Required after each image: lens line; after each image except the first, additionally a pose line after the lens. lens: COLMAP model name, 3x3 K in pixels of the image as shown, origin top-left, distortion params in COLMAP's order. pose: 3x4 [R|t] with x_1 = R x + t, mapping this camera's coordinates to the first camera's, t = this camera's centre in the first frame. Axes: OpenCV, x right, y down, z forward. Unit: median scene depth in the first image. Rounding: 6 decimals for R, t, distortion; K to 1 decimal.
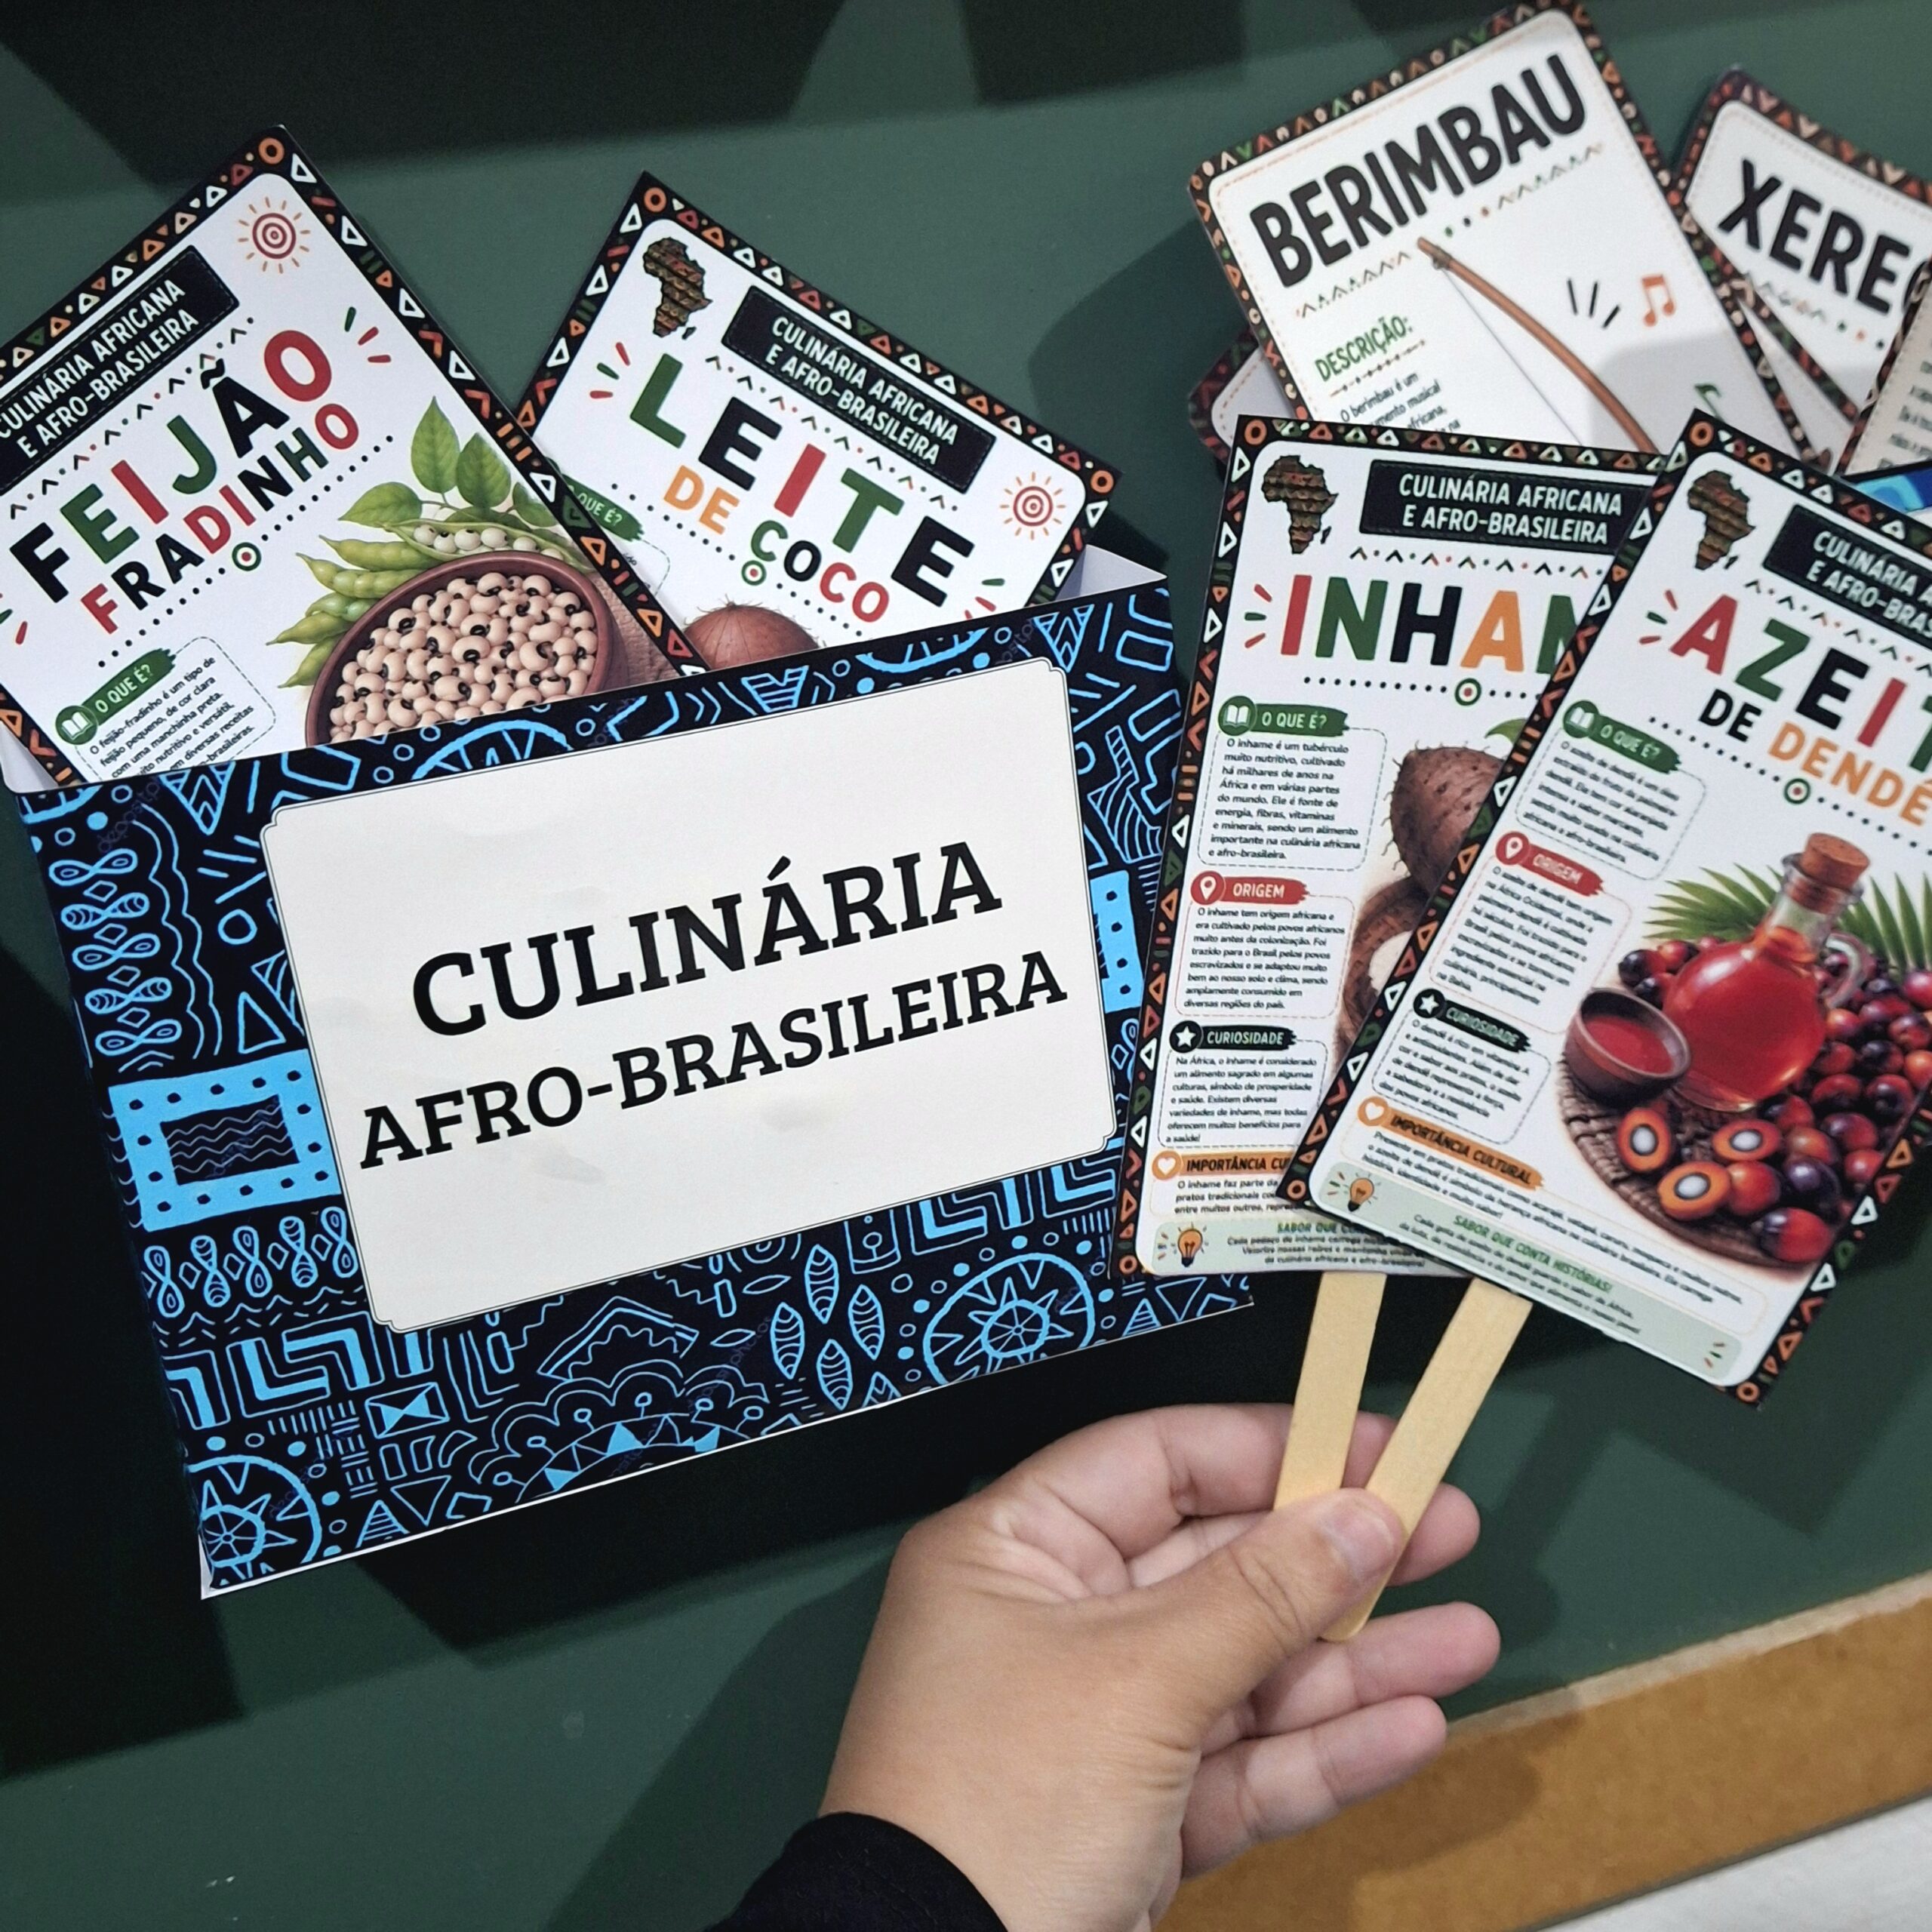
lens RADIAL K [[2441.4, 0, 966.0], [0, 2441.4, 966.0], [0, 0, 1]] dist [0.159026, -0.563532]
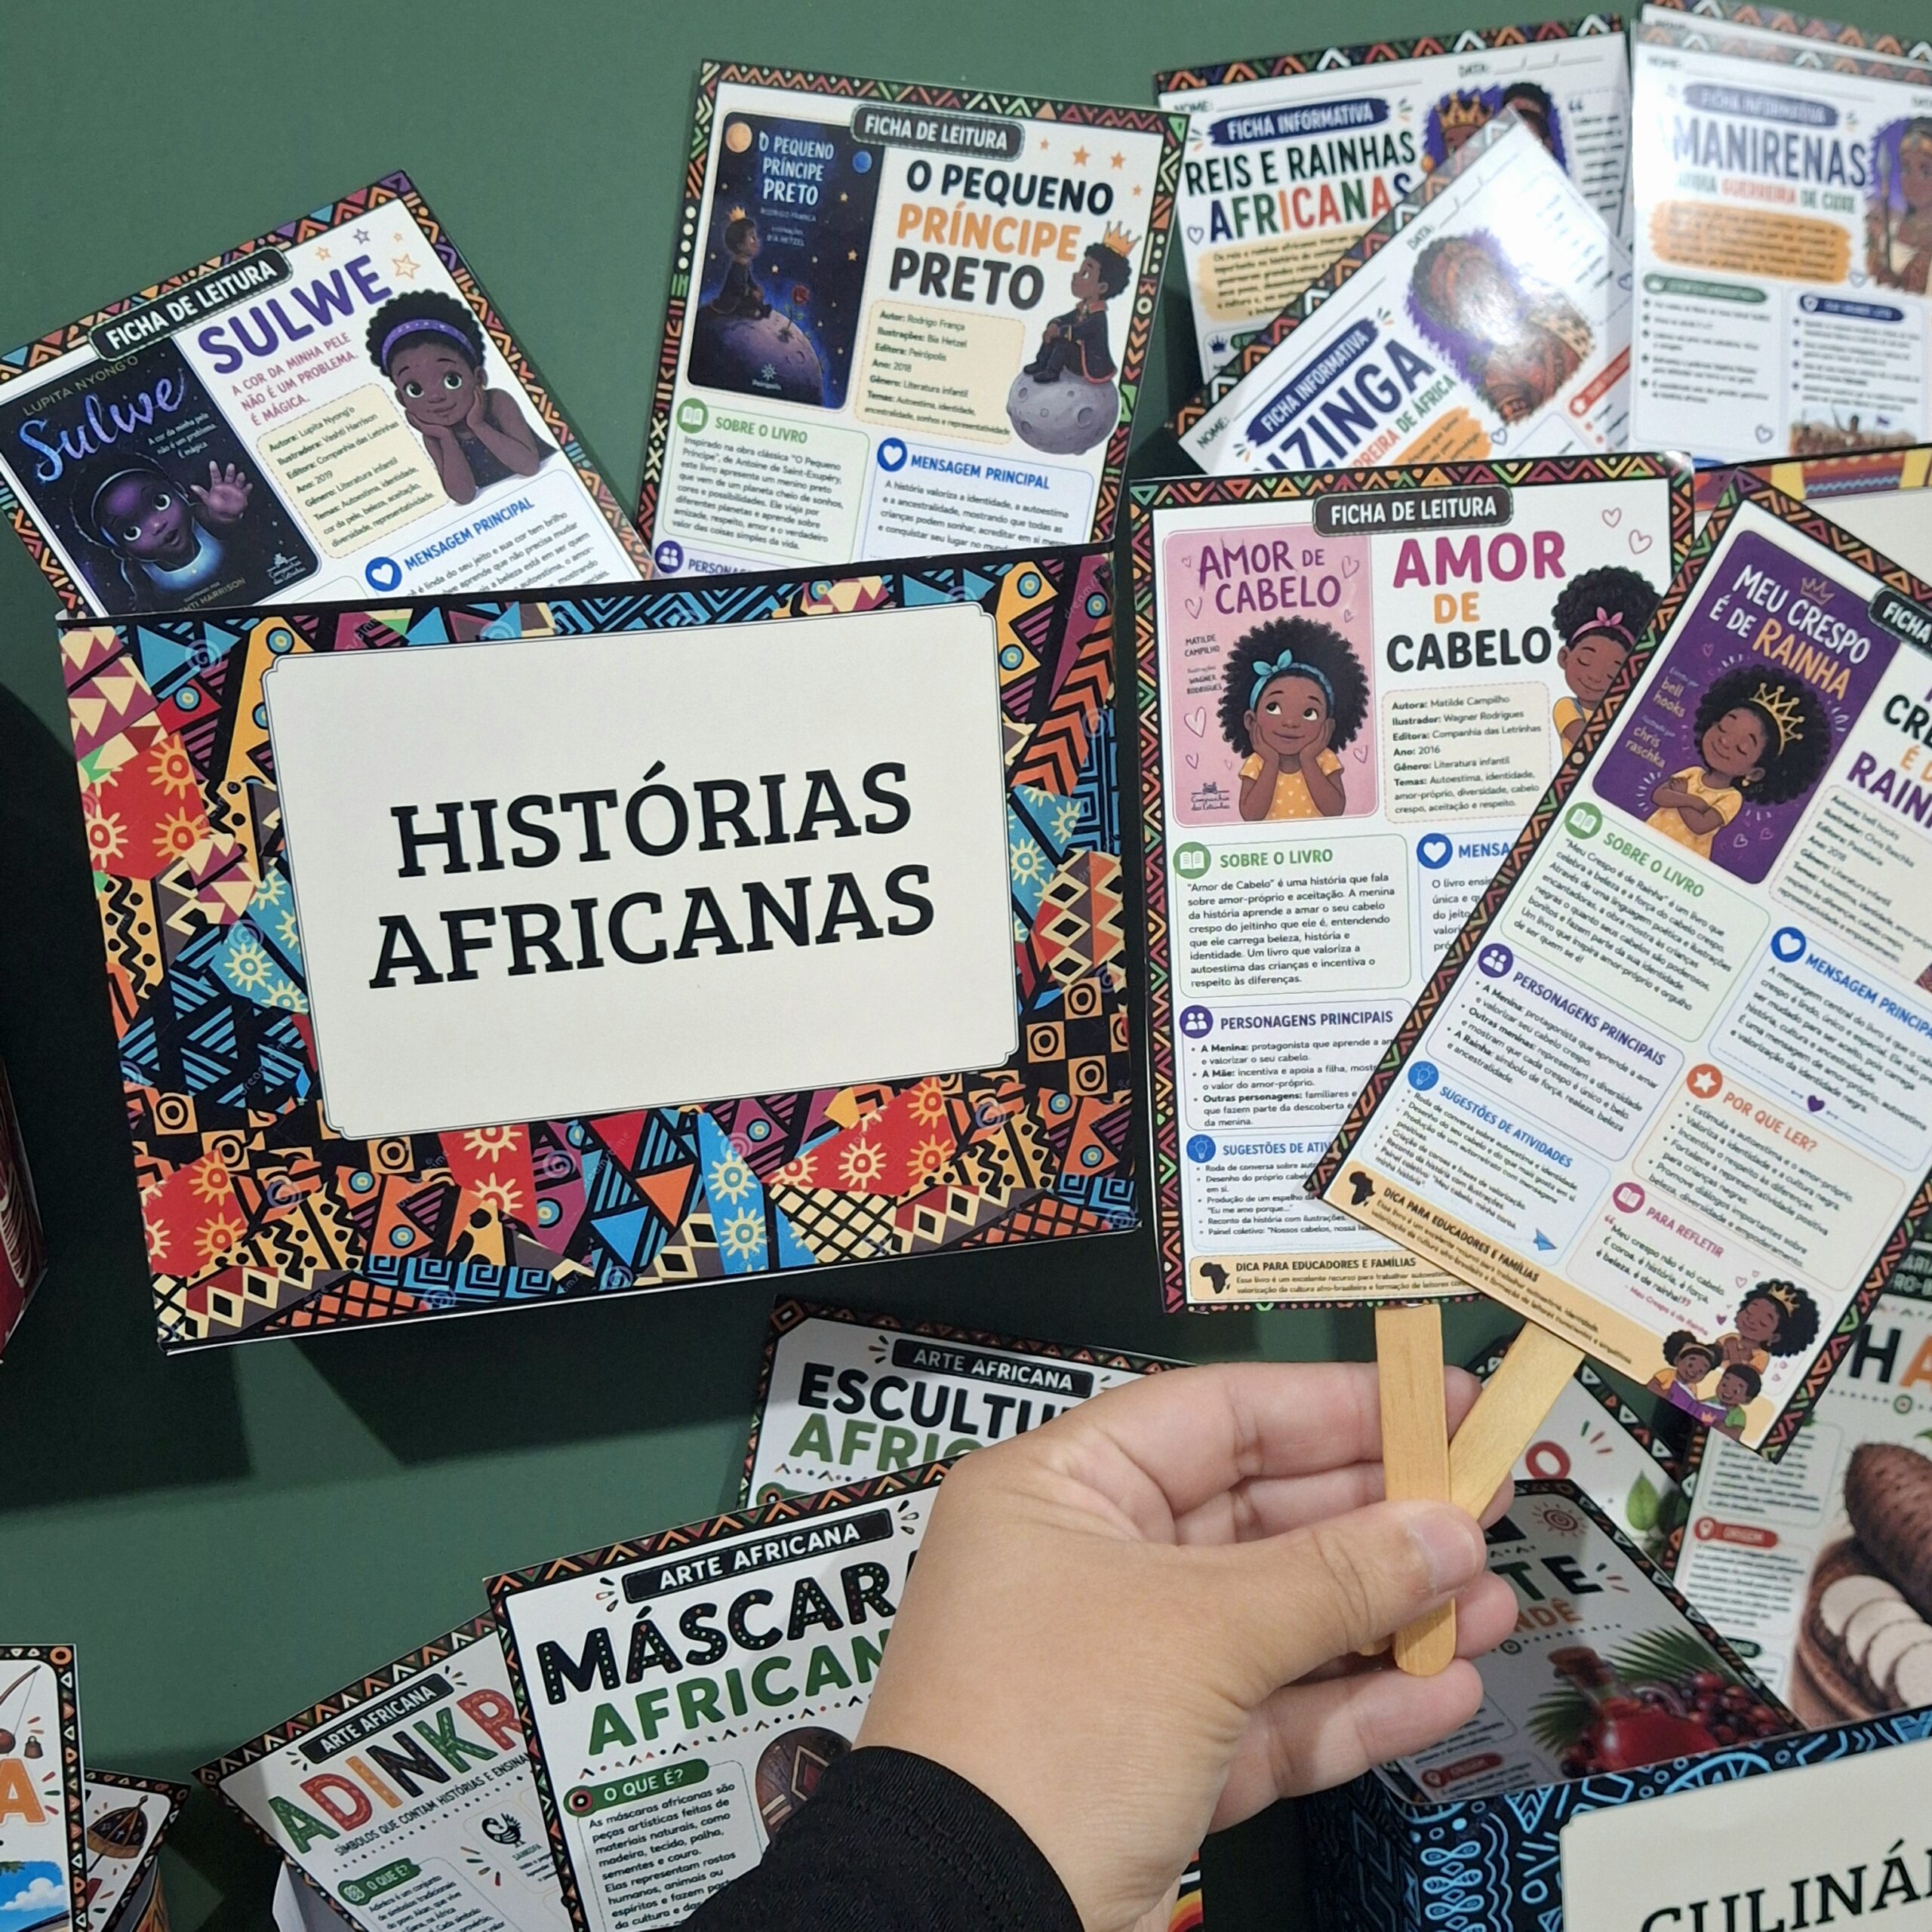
lens RADIAL K [[2369.5, 0, 966.0], [0, 2369.5, 966.0], [0, 0, 1]] dist [0.188769, -0.495304]
pose [[0.990803, 0.037120, -0.130119, -0.430196], [-0.050292, 0.993771, -0.099453, -0.364316], [0.125617, 0.105082, 0.986498, -0.425500]]
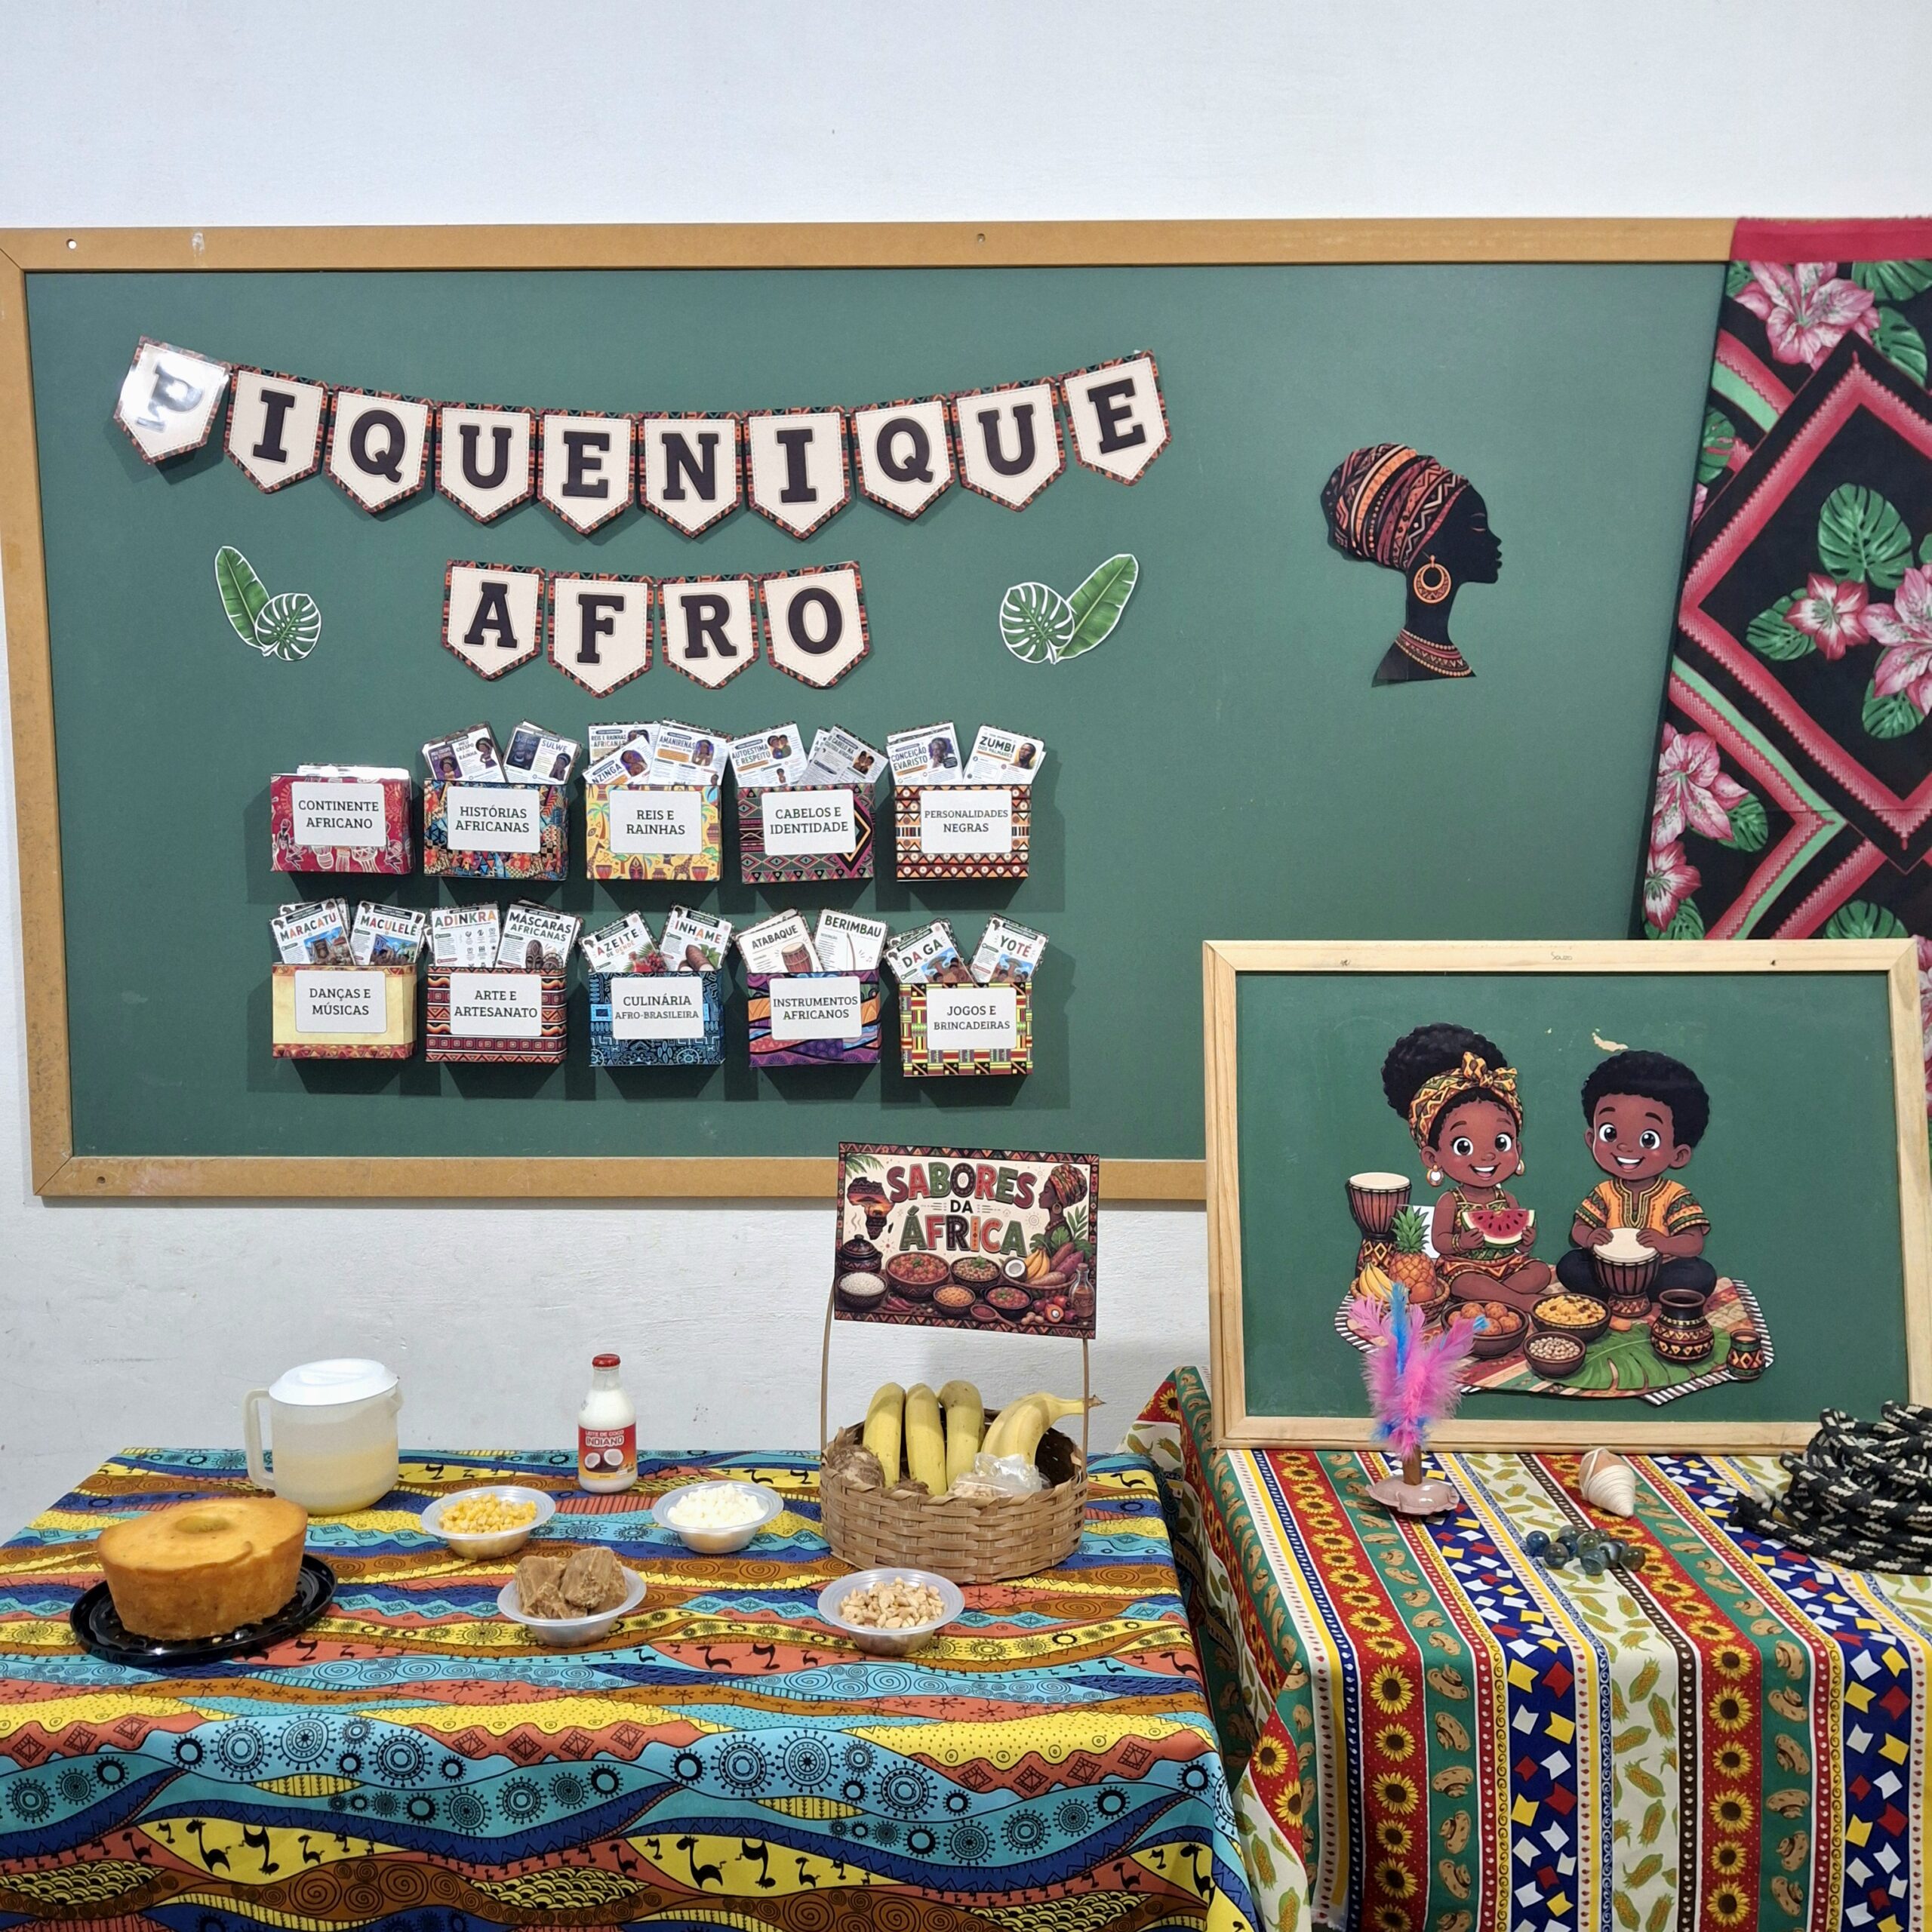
lens RADIAL K [[1832.2, 0, 945.0], [0, 1832.2, 988.0], [0, 0, 1]] dist [0.223655, -0.612914]
pose [[0.935105, 0.147052, -0.322420, 3.028004], [-0.209270, 0.963398, -0.167545, 0.845292], [0.285981, 0.224145, 0.931651, -4.948798]]
